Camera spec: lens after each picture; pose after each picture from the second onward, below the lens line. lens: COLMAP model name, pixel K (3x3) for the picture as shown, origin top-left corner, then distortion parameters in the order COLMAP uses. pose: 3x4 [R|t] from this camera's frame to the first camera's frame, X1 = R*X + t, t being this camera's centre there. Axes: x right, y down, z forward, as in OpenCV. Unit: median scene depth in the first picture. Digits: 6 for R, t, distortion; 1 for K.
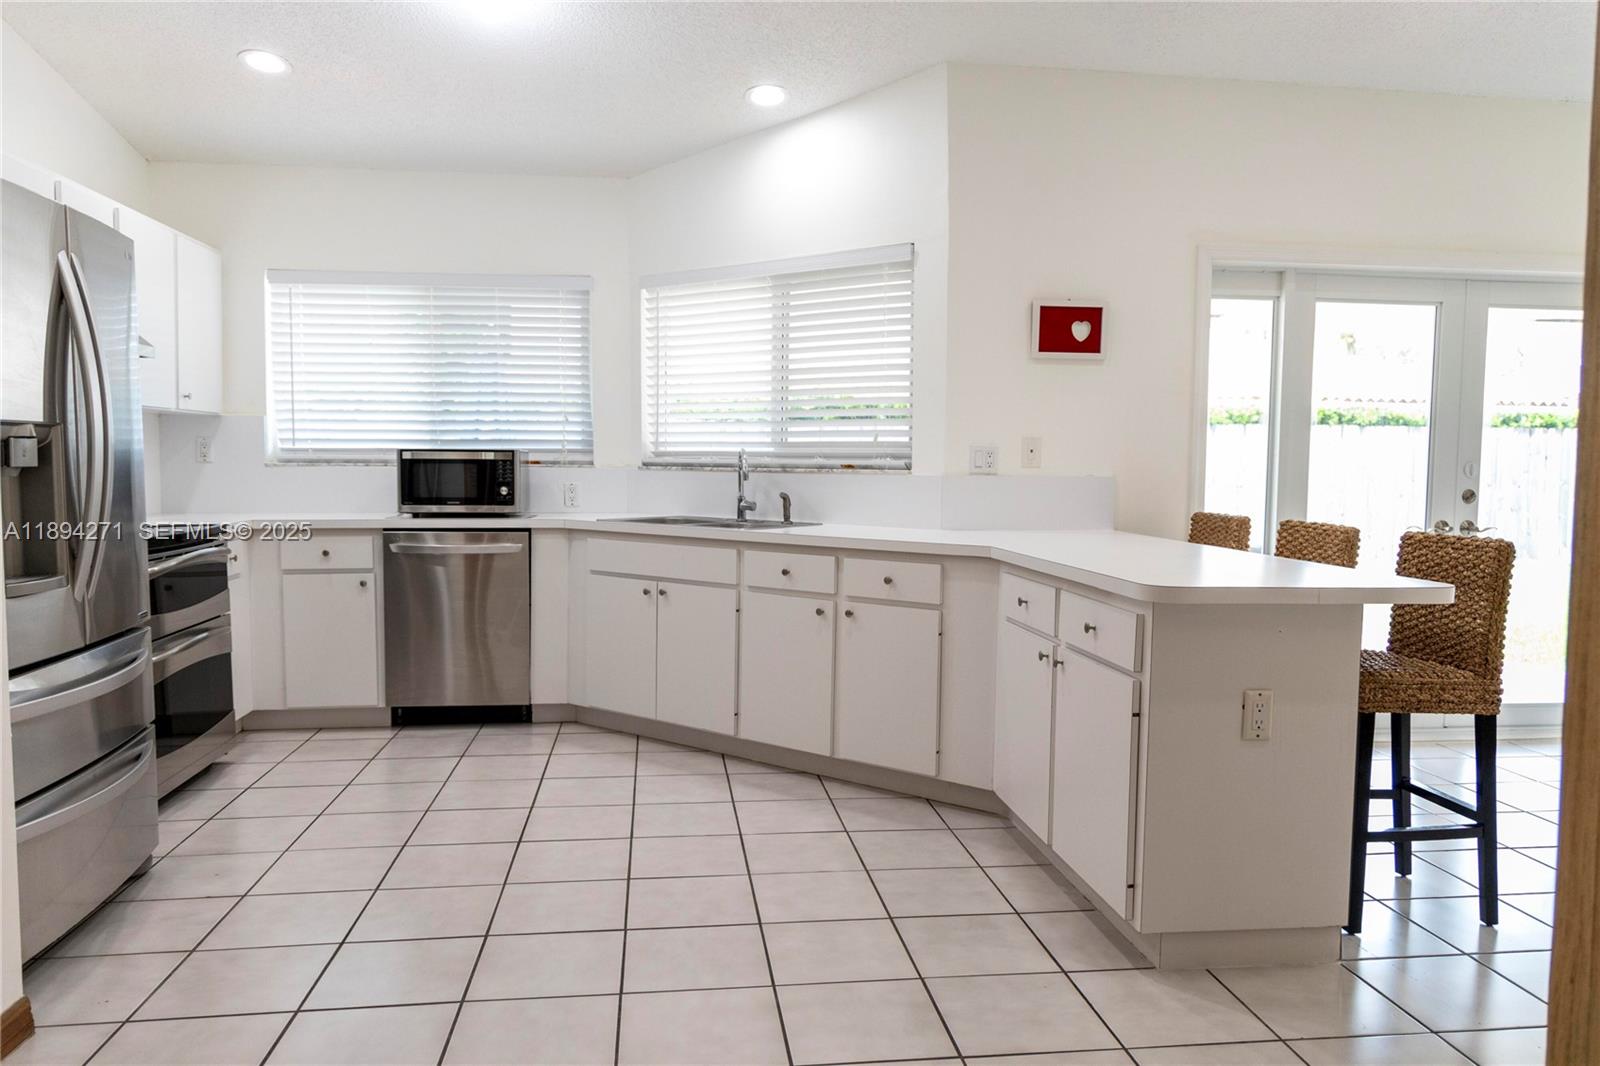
lens RADIAL K [[1094.8, 0, 800.0], [0, 1094.8, 533.0], [0, 0, 1]] dist [0.021353, -0.000535]
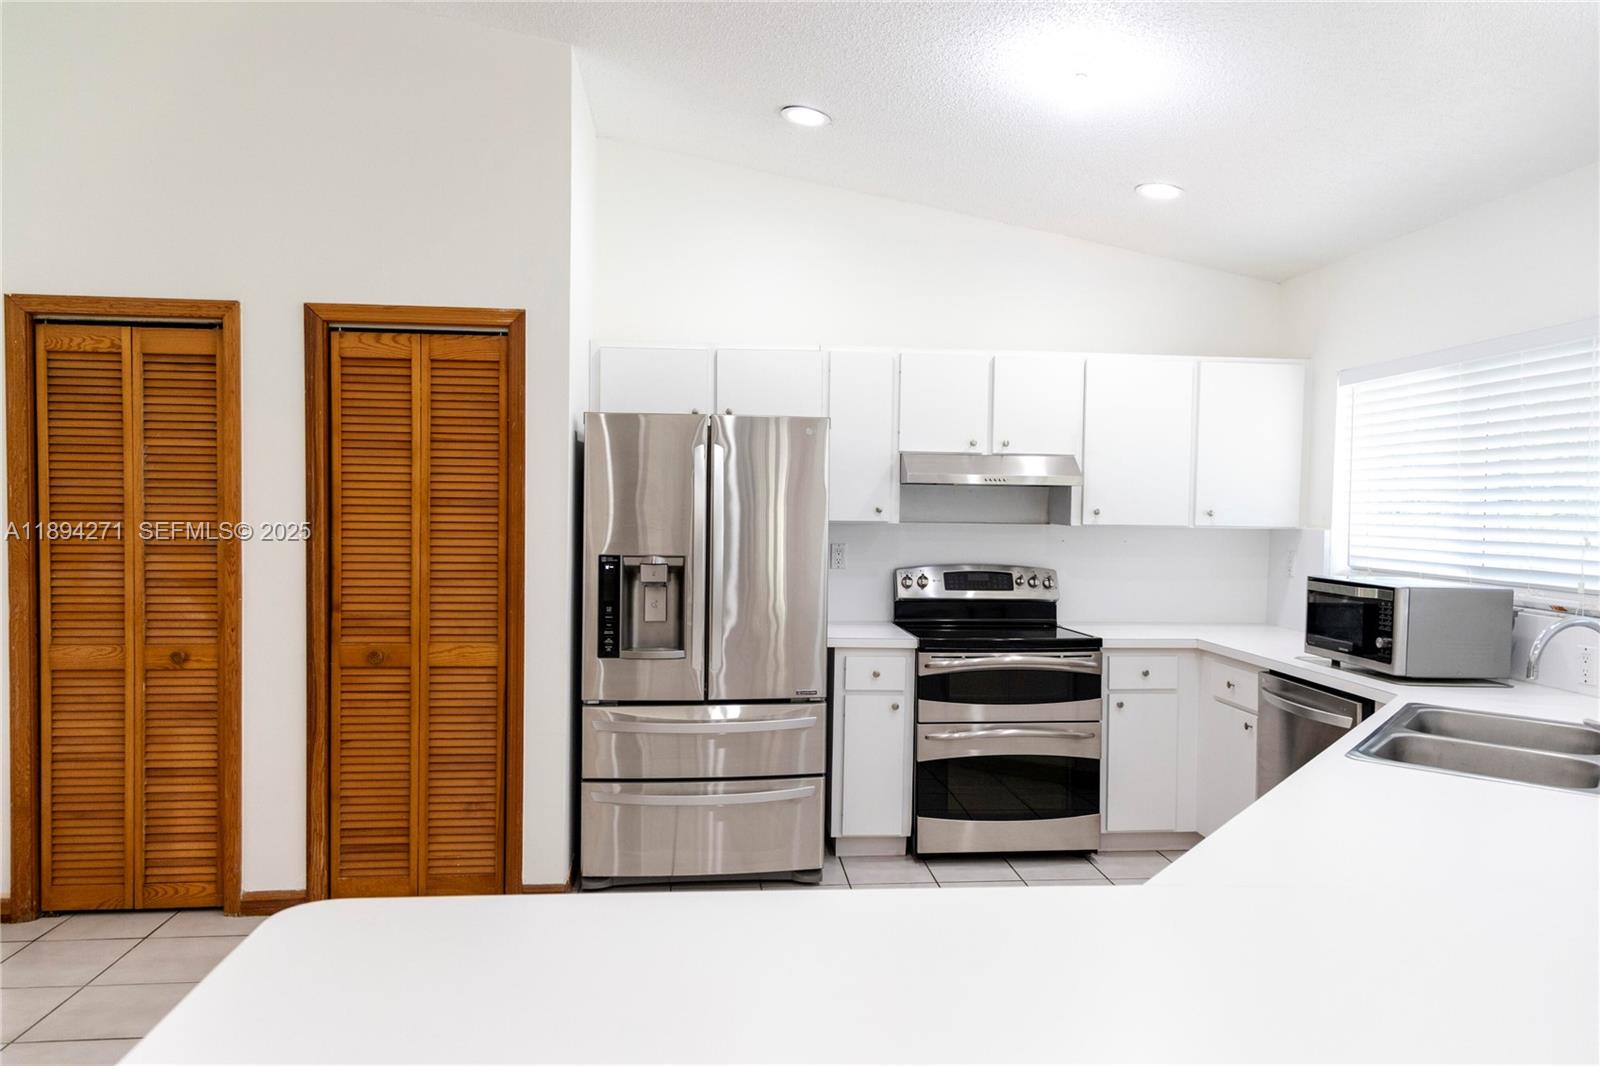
lens RADIAL K [[1054.5, 0, 814.7], [0, 1054.5, 536.6], [0, 0, 1]] dist [0.002622, 0.000231]
pose [[-0.036780, 0.023771, -0.999041, 0.447046], [-0.076377, 0.996726, 0.026528, -0.098604], [0.996400, 0.077280, -0.034844, 0.642573]]
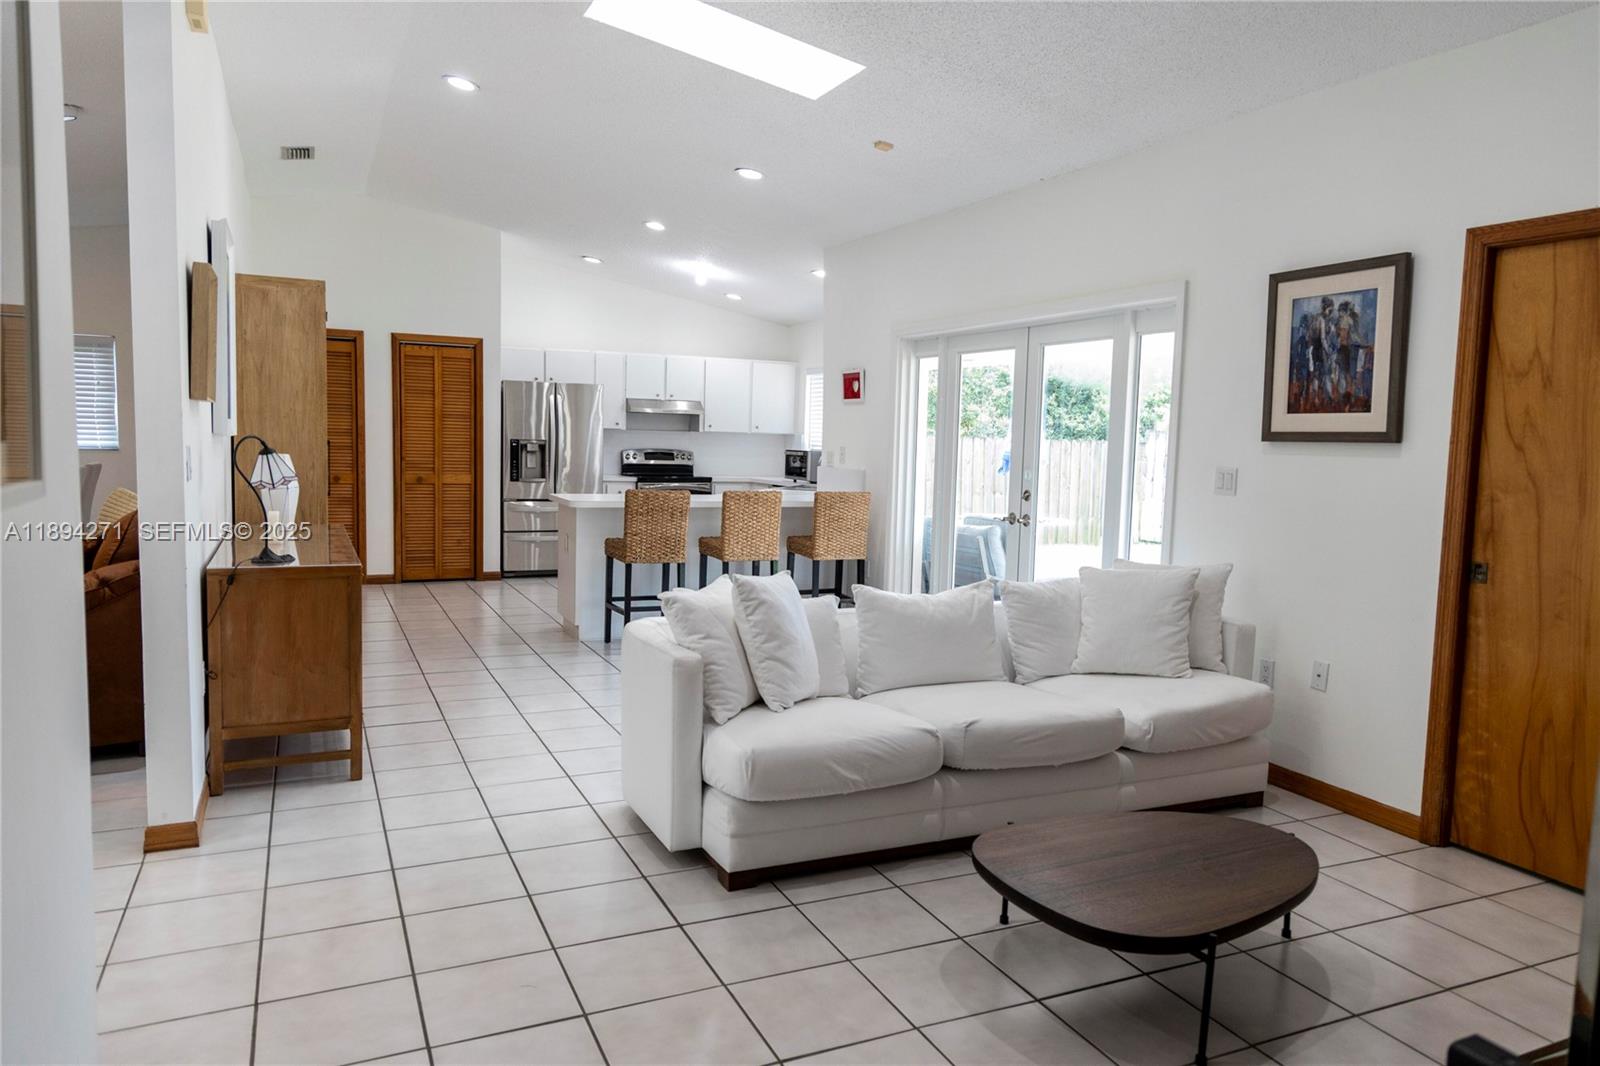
lens RADIAL K [[1076.1, 0, 816.2], [0, 1076.1, 535.1], [0, 0, 1]] dist [0.002068, -0.001462]
pose [[0.303947, 0.084376, -0.948945, 1.696882], [-0.083945, 0.994568, 0.061544, -0.045934], [0.948983, 0.060953, 0.309379, 0.391811]]
